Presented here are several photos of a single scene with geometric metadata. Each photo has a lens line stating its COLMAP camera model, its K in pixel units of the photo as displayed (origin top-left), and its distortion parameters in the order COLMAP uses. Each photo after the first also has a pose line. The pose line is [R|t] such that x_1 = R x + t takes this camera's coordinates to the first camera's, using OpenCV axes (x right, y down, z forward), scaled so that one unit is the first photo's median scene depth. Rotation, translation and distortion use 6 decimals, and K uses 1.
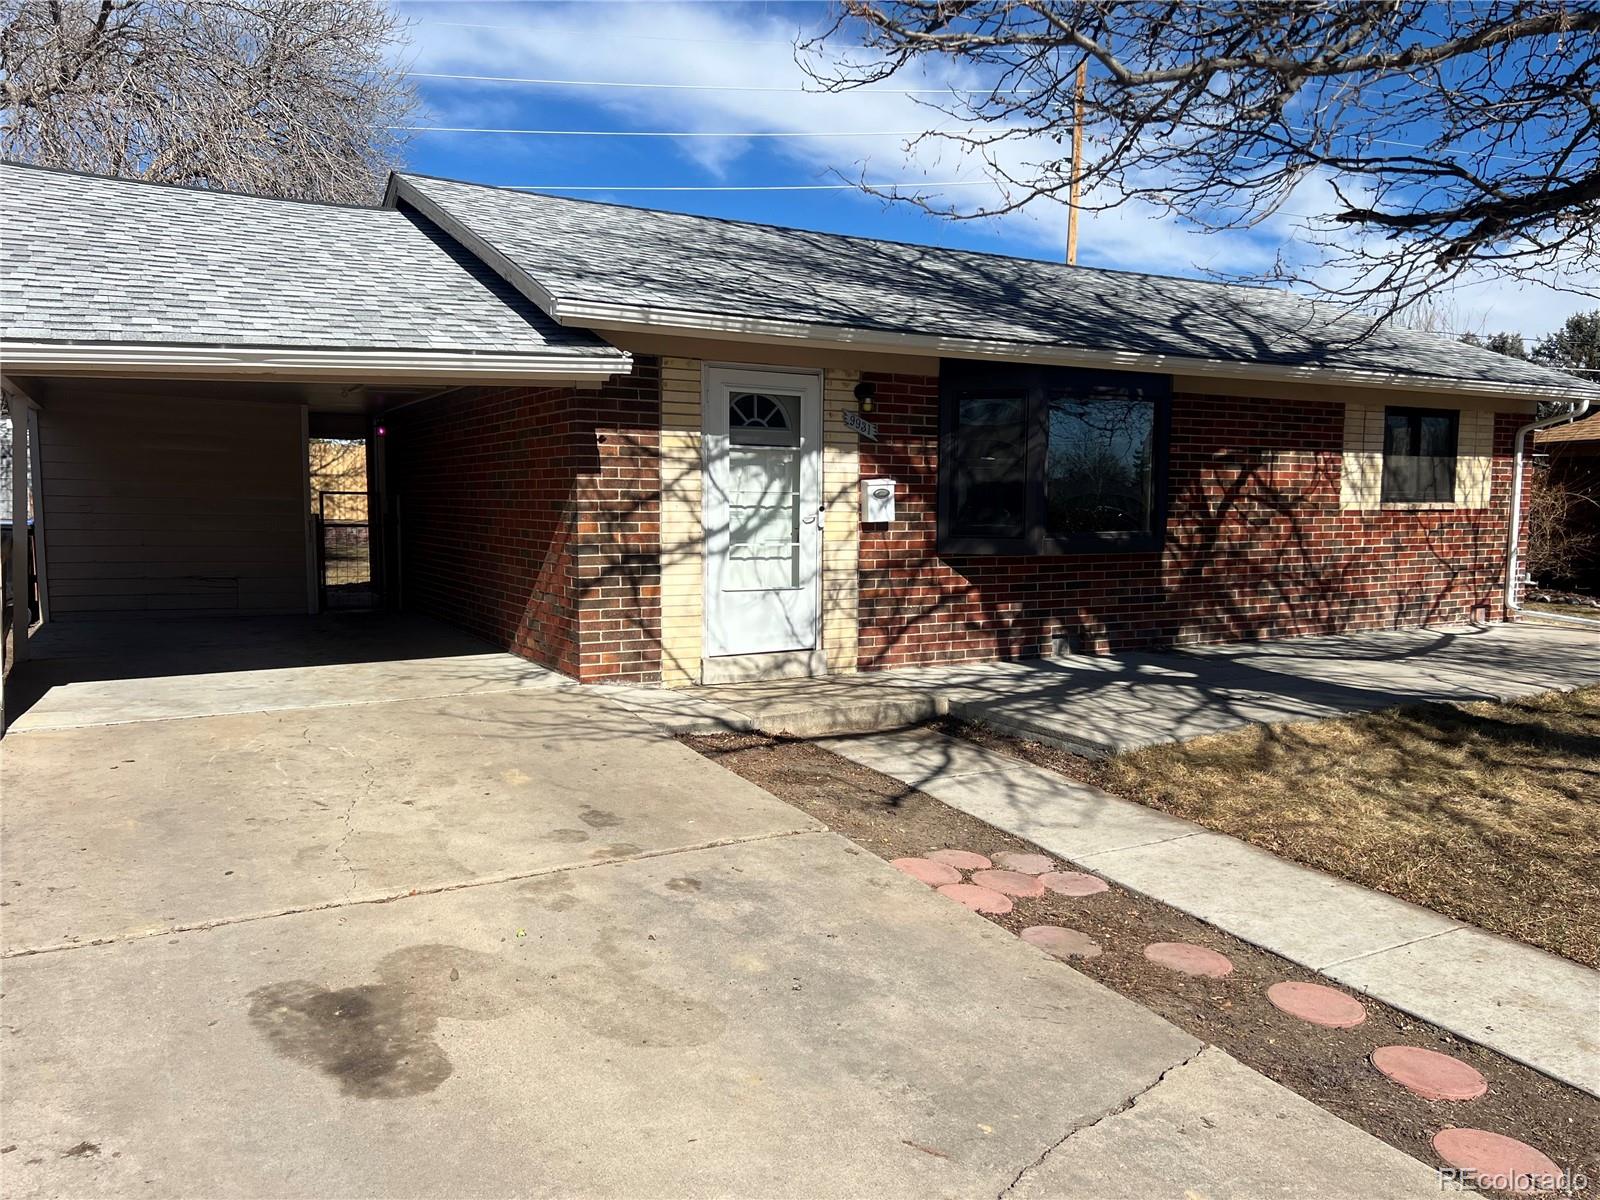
lens RADIAL K [[1199.8, 0, 799.6], [0, 1199.8, 600.3], [0, 0, 1]] dist [0.049027, -0.004010]
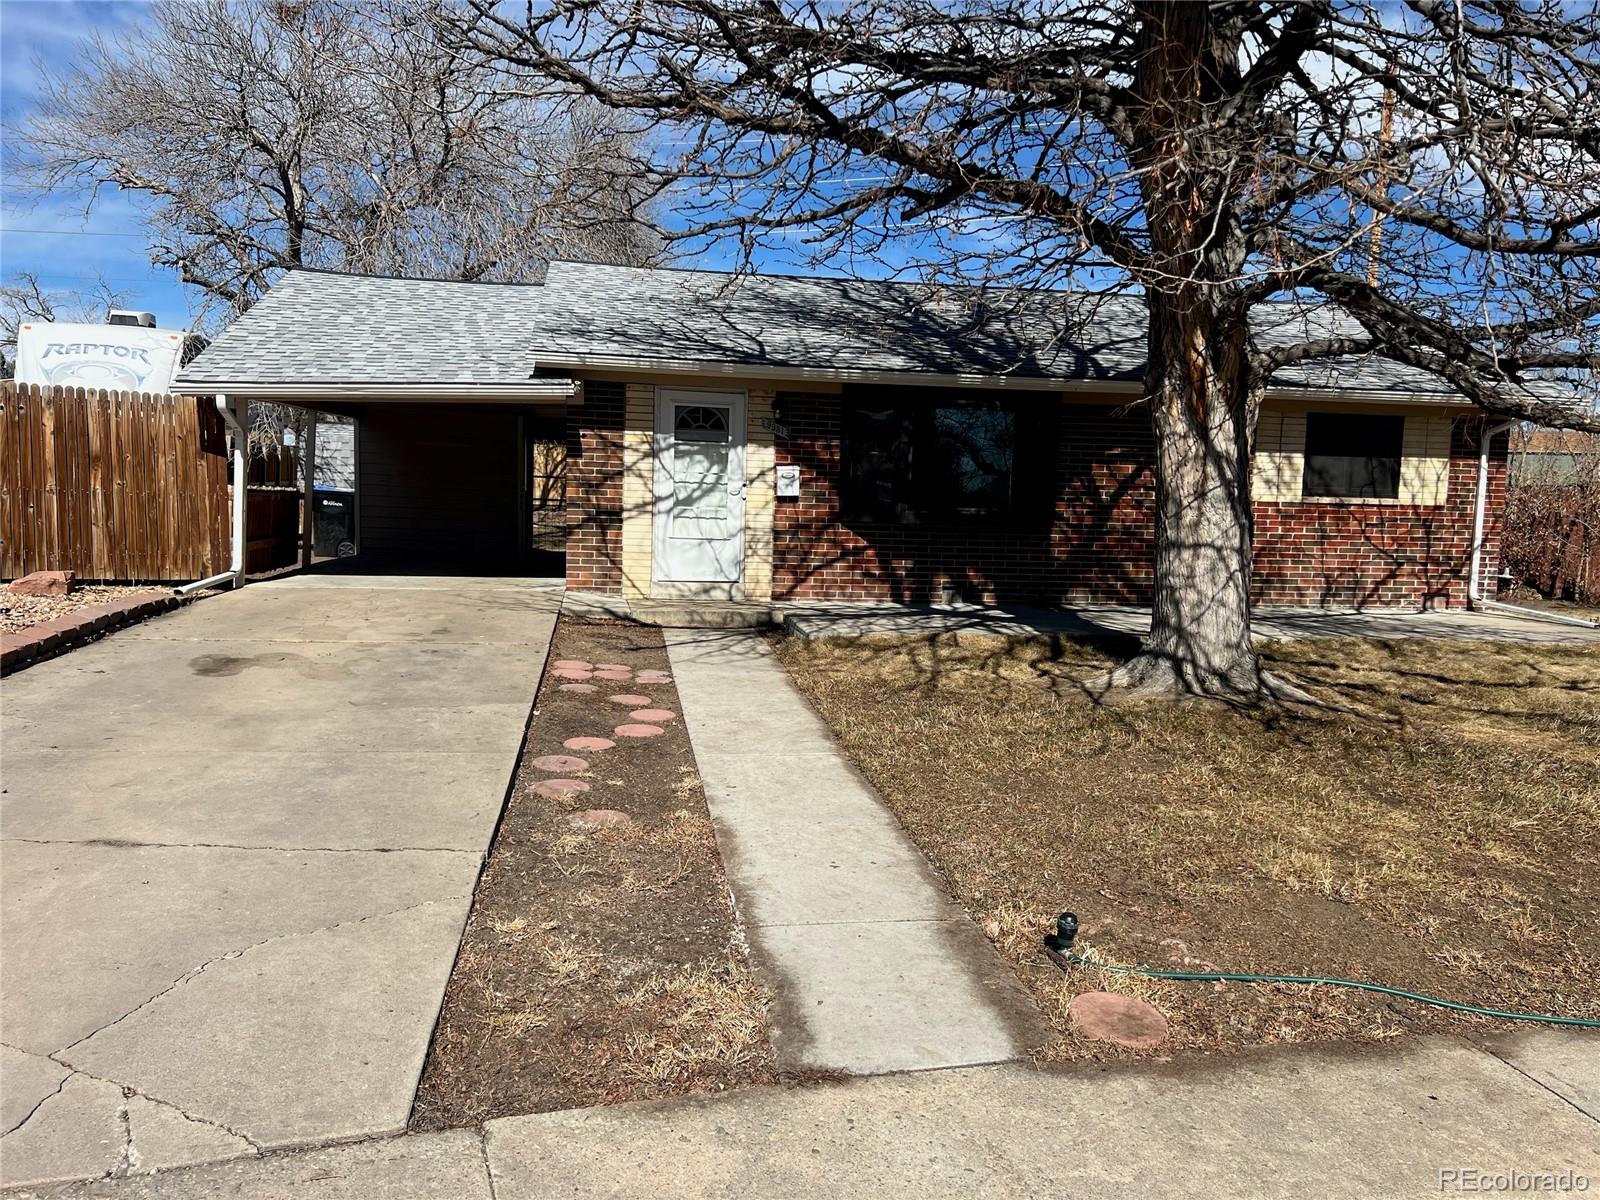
lens RADIAL K [[1199.8, 0, 801.3], [0, 1199.8, 602.3], [0, 0, 1]] dist [0.049027, -0.004010]
pose [[0.933601, 0.049316, -0.354904, 0.583805], [-0.053044, 0.998592, -0.000777, 0.060436], [0.354366, 0.019551, 0.934902, -0.320955]]
